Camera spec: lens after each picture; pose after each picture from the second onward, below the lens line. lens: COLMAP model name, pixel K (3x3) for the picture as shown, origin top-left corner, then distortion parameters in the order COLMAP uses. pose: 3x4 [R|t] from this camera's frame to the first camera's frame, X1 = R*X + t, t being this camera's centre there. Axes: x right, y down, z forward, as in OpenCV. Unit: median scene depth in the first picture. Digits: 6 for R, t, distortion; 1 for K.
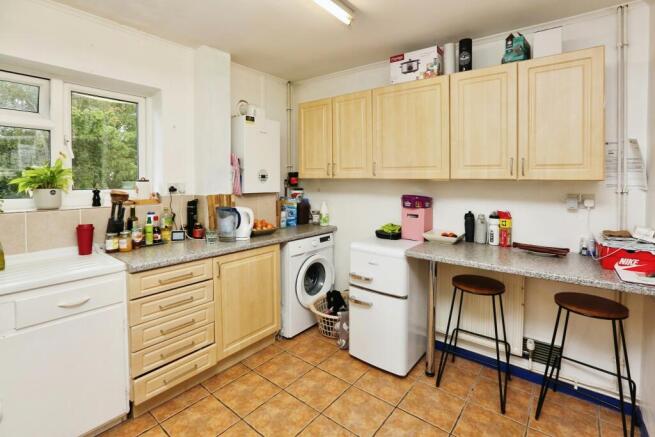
lens RADIAL K [[305.8, 0, 326.8], [0, 305.8, 183.6], [0, 0, 1]] dist [-0.001554, -0.000206]
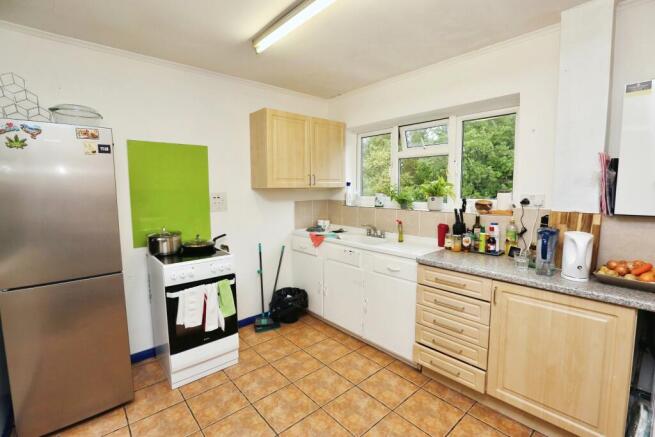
lens RADIAL K [[304.2, 0, 327.5], [0, 304.2, 218.5], [0, 0, 1]] dist [-0.018514, -0.000102]
pose [[-0.167968, 0.090357, -0.981643, 0.560723], [-0.016158, 0.995404, 0.094388, -0.007555], [0.985660, 0.031716, -0.165736, 0.686574]]
